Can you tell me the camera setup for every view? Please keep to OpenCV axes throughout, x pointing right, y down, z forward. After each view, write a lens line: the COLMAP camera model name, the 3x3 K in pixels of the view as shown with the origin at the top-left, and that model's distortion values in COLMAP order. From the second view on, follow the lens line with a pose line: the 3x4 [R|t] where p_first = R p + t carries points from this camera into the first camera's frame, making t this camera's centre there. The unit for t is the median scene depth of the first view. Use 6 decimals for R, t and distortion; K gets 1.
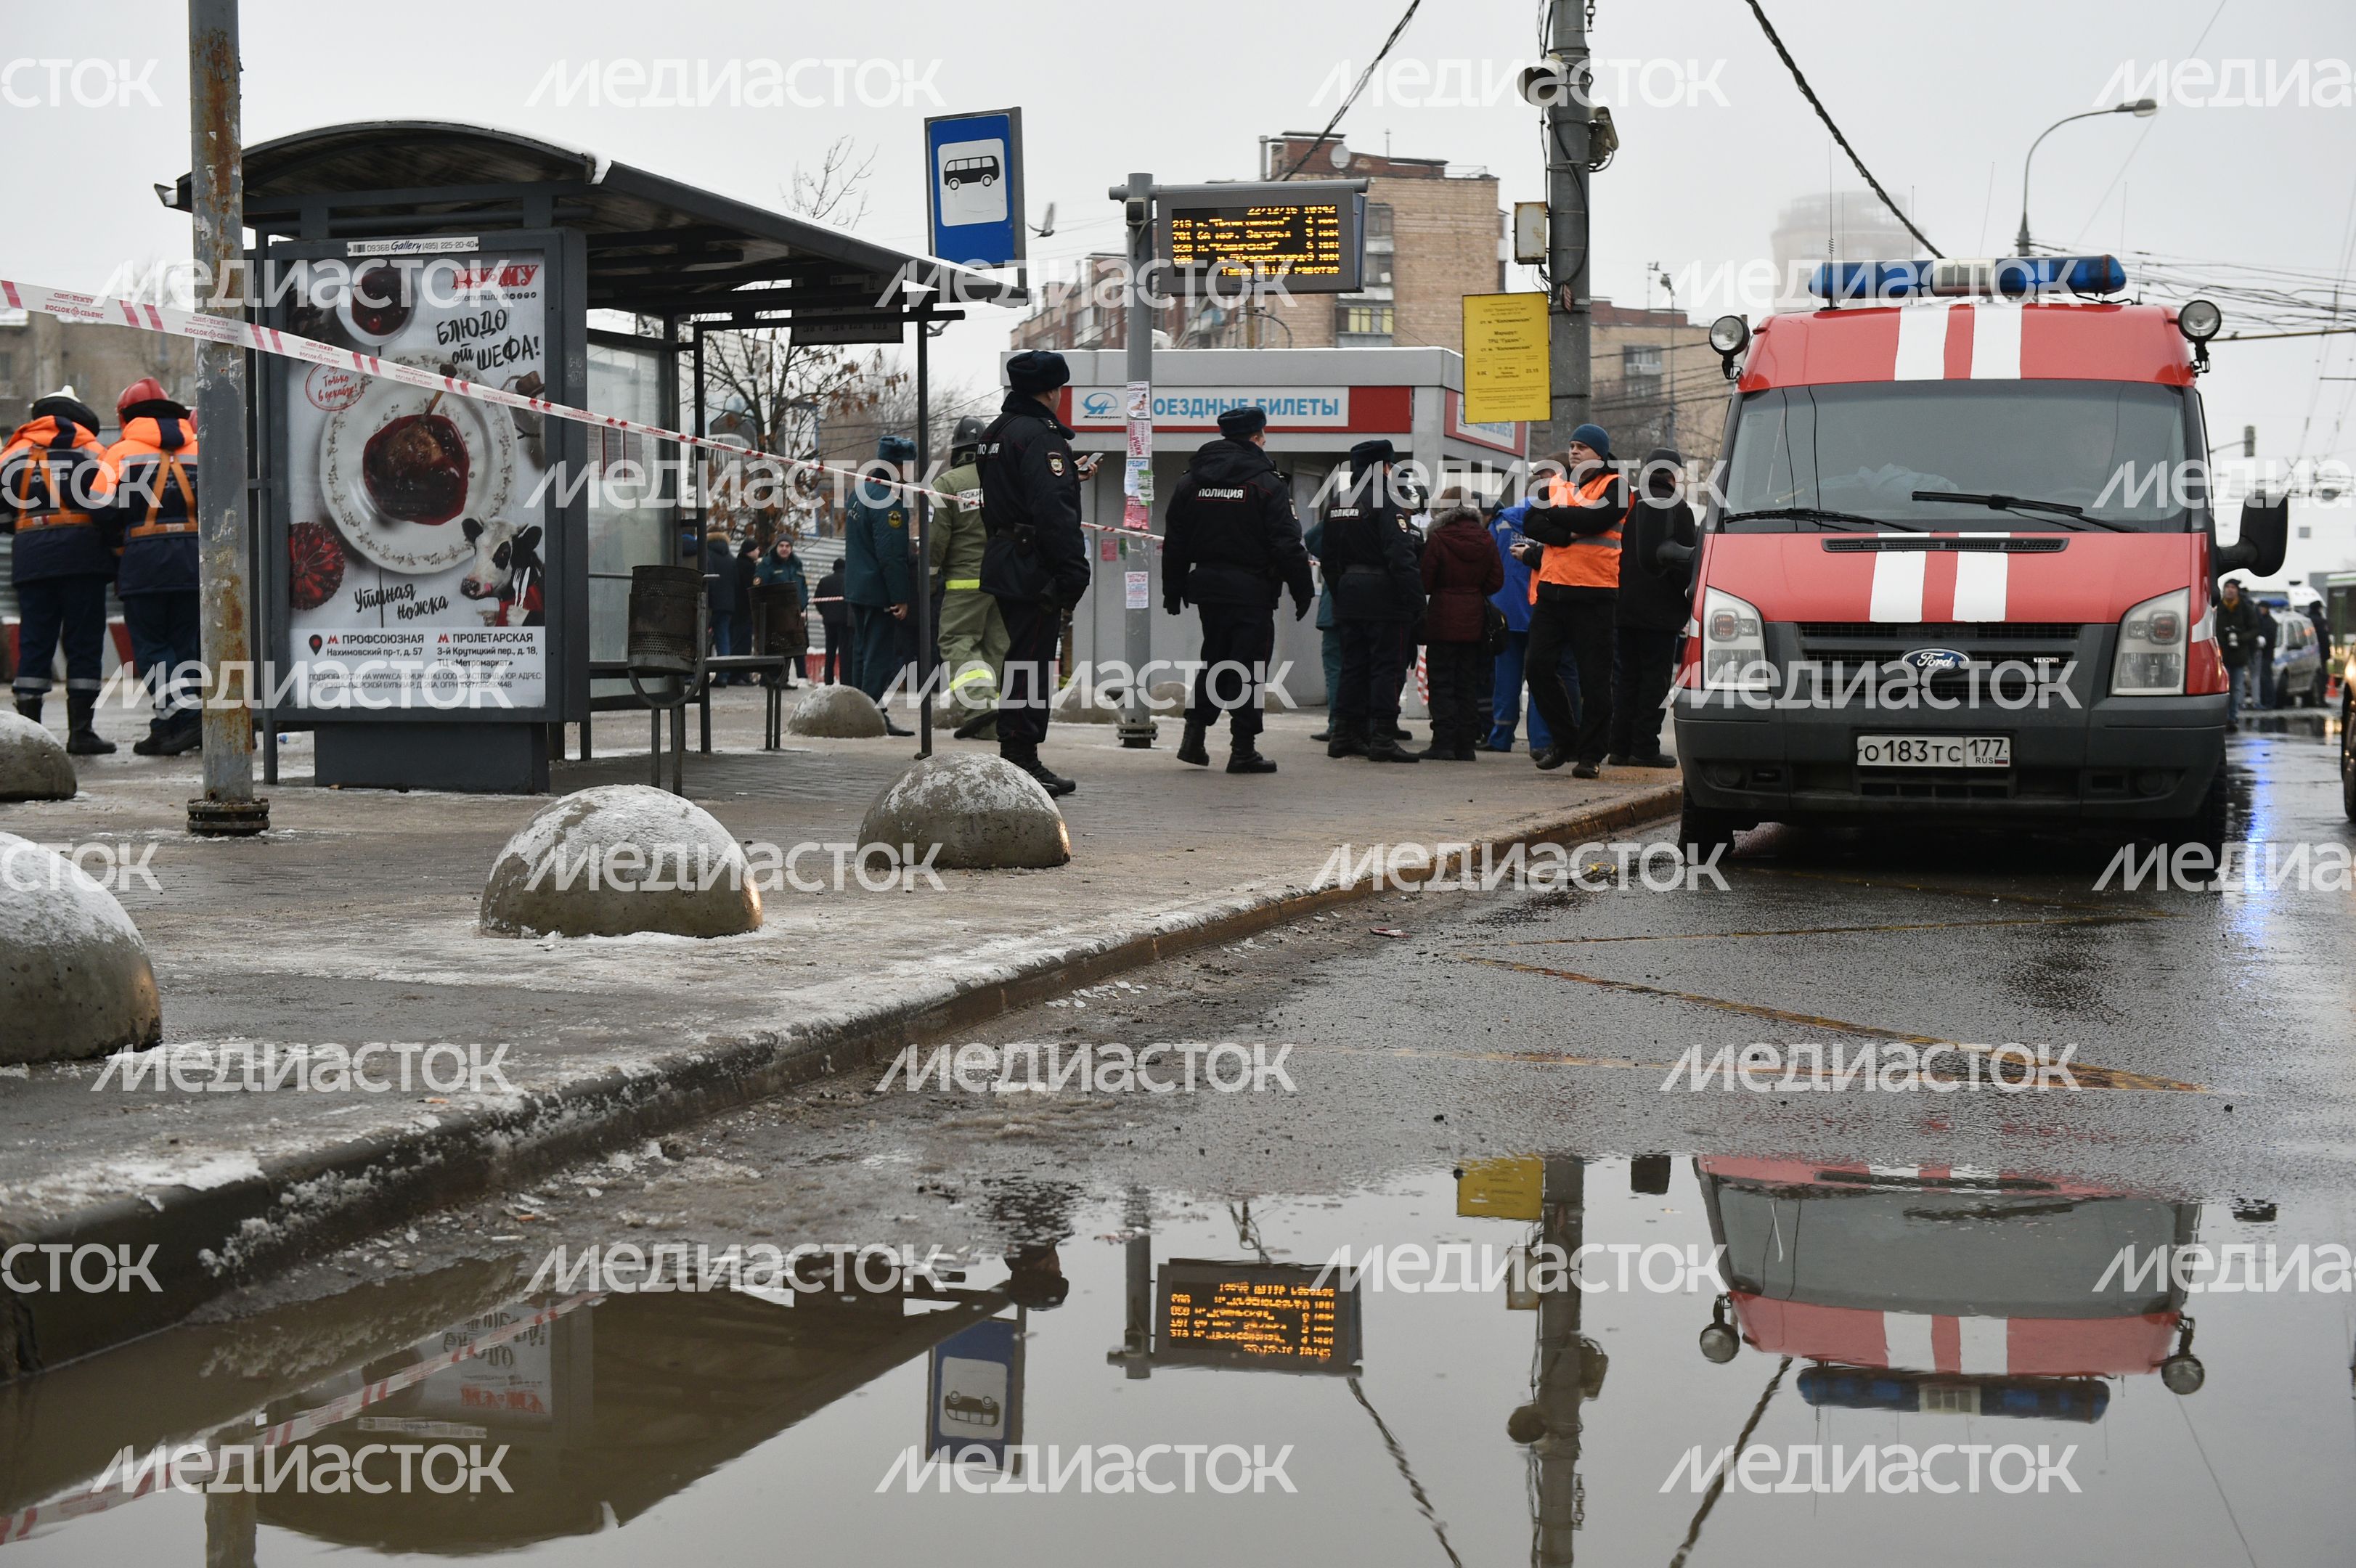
lens RADIAL K [[3227.1, 0, 1175.9], [0, 3227.1, 785.4], [0, 0, 1]] dist [0.038636, 0.000000]
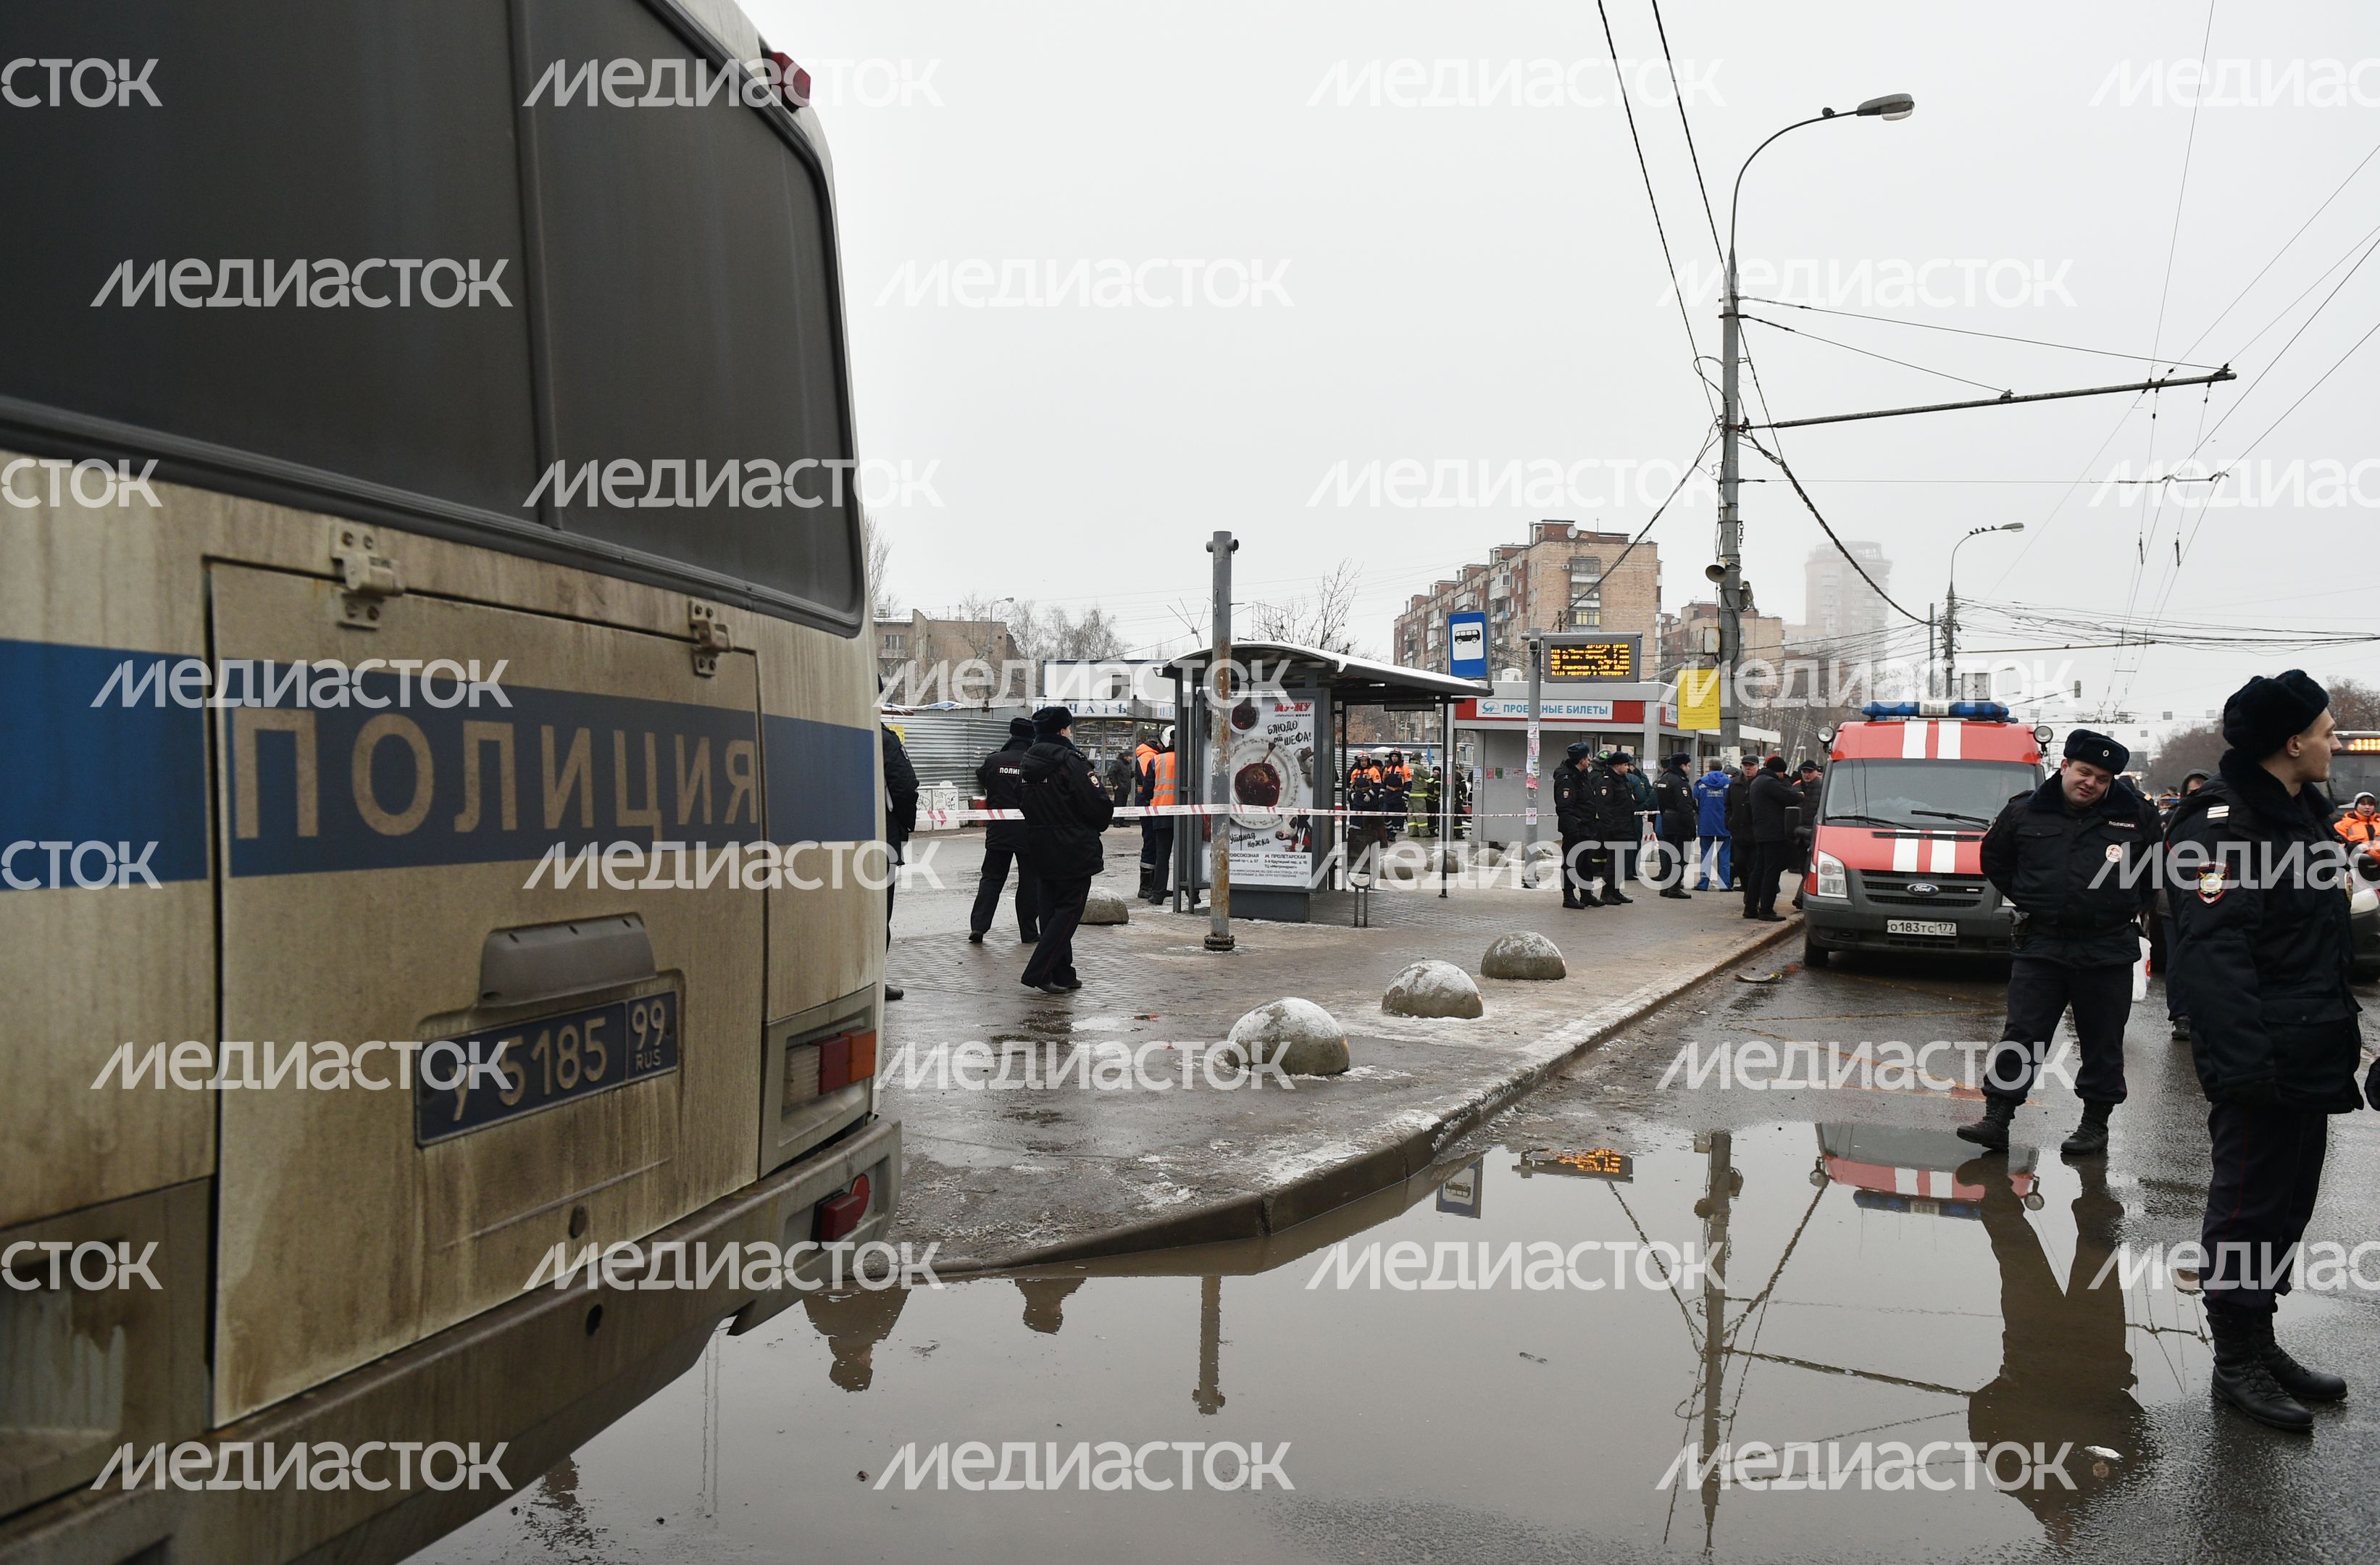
lens RADIAL K [[1701.3, 0, 1194.6], [0, 1701.3, 782.1], [0, 0, 1]] dist [-0.008564, -0.000616]
pose [[0.986949, 0.014864, -0.160346, -0.078608], [-0.021266, 0.999040, -0.038288, -0.051368], [0.159623, 0.041199, 0.986318, -0.262673]]
